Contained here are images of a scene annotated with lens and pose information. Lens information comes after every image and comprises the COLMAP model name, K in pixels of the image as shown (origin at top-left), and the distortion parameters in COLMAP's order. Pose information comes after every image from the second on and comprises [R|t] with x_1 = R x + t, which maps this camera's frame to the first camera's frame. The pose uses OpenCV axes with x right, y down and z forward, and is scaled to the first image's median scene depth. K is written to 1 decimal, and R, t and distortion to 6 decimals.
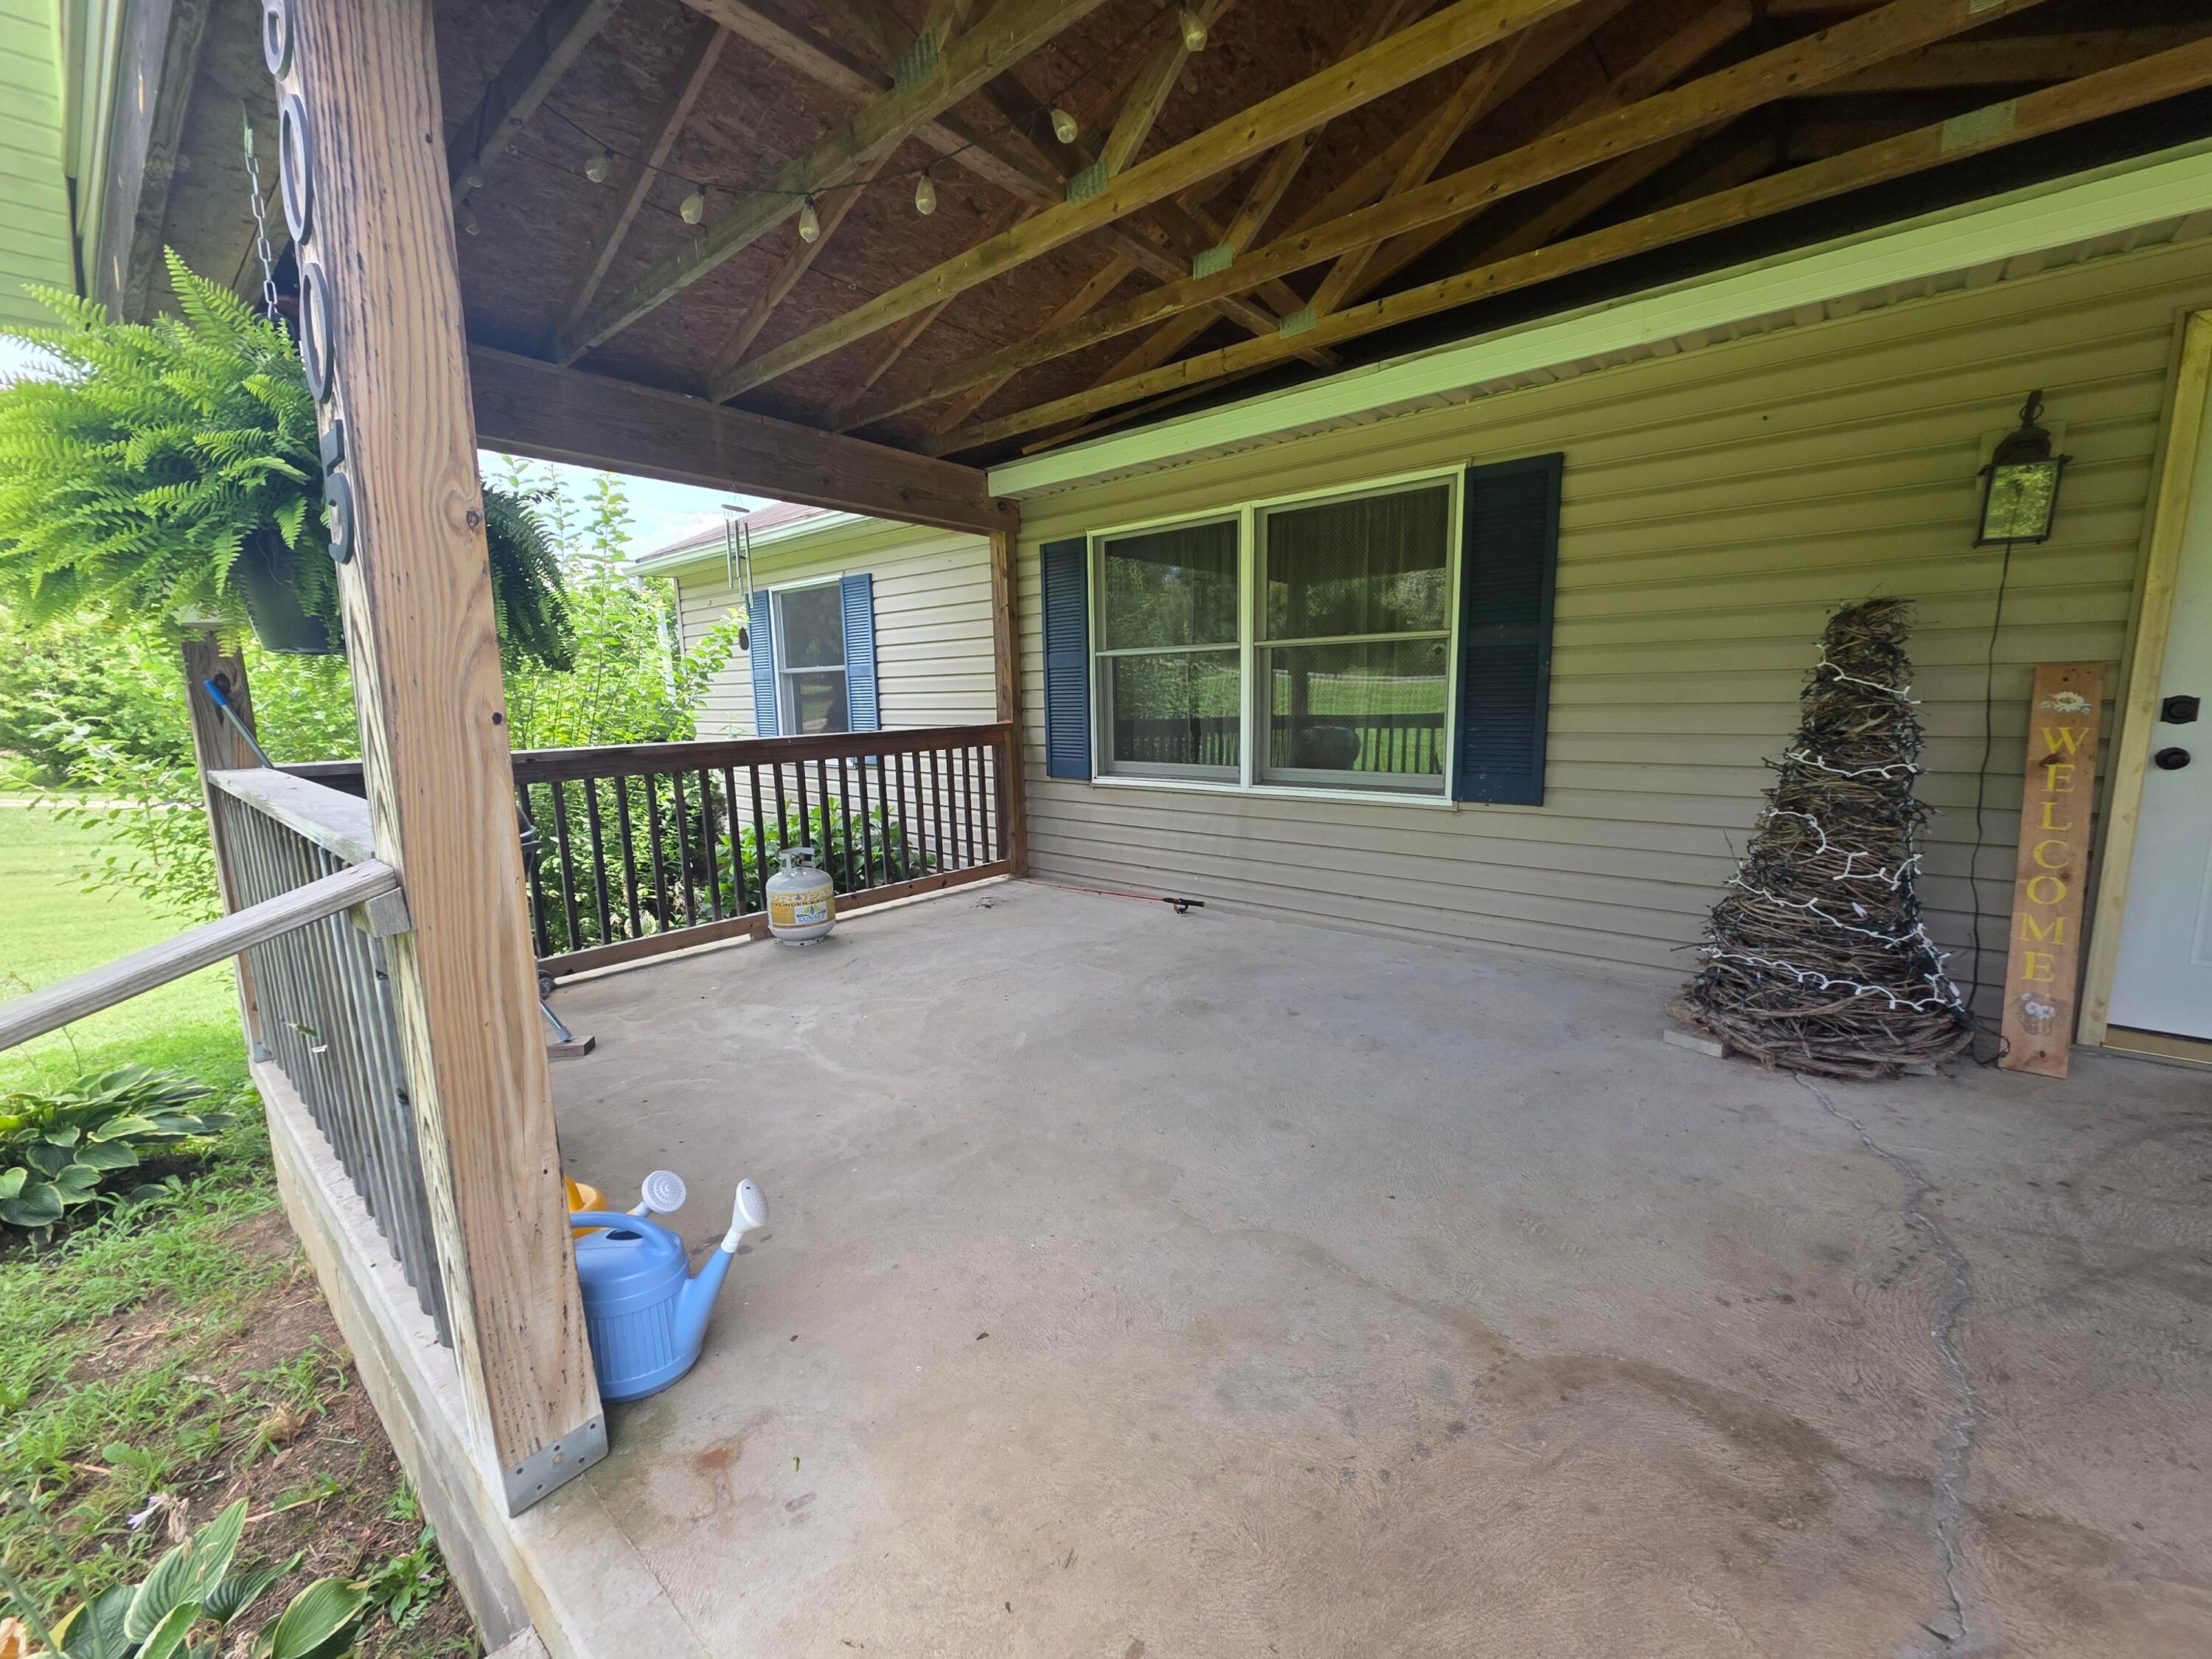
lens RADIAL K [[850.0, 0, 1111.0], [0, 850.0, 825.7], [0, 0, 1]] dist [-0.000513, 0.000109]
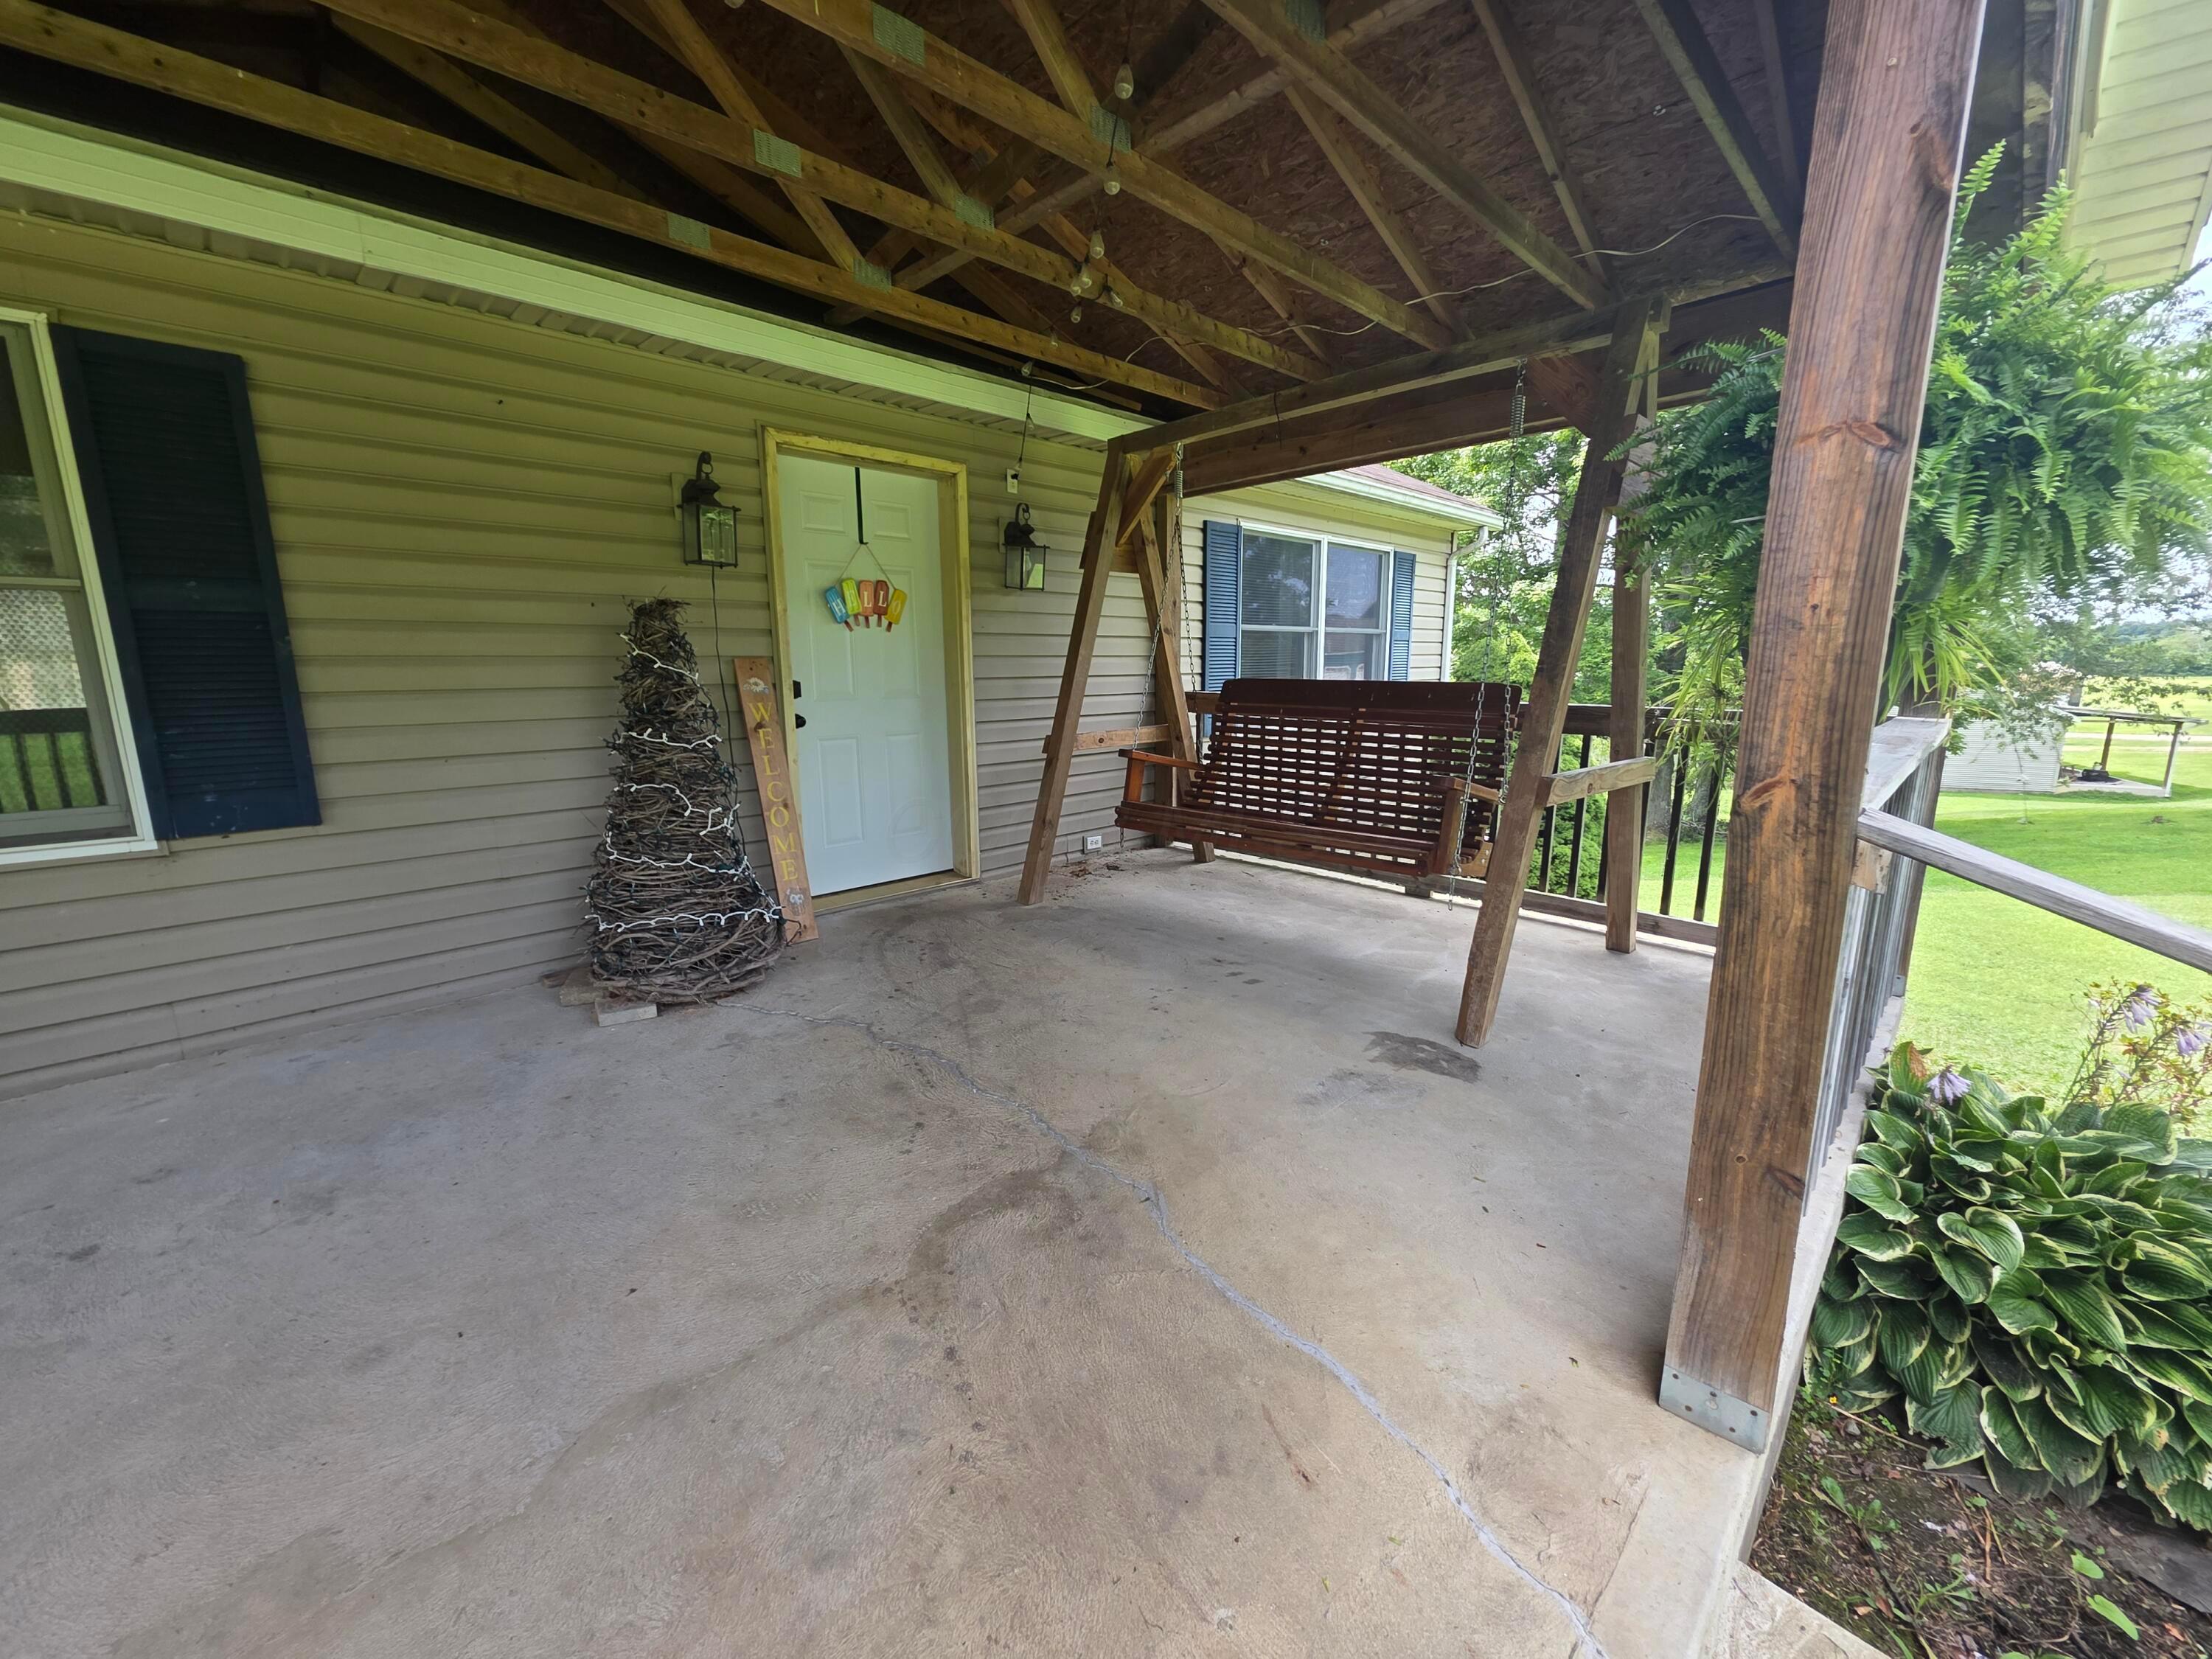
lens RADIAL K [[850.0, 0, 1111.0], [0, 850.0, 825.7], [0, 0, 1]] dist [-0.000513, 0.000109]
pose [[0.116400, -0.169565, 0.978621, -0.238300], [0.153139, 0.976600, 0.151000, -0.039686], [-0.981325, 0.132289, 0.139643, 0.253434]]
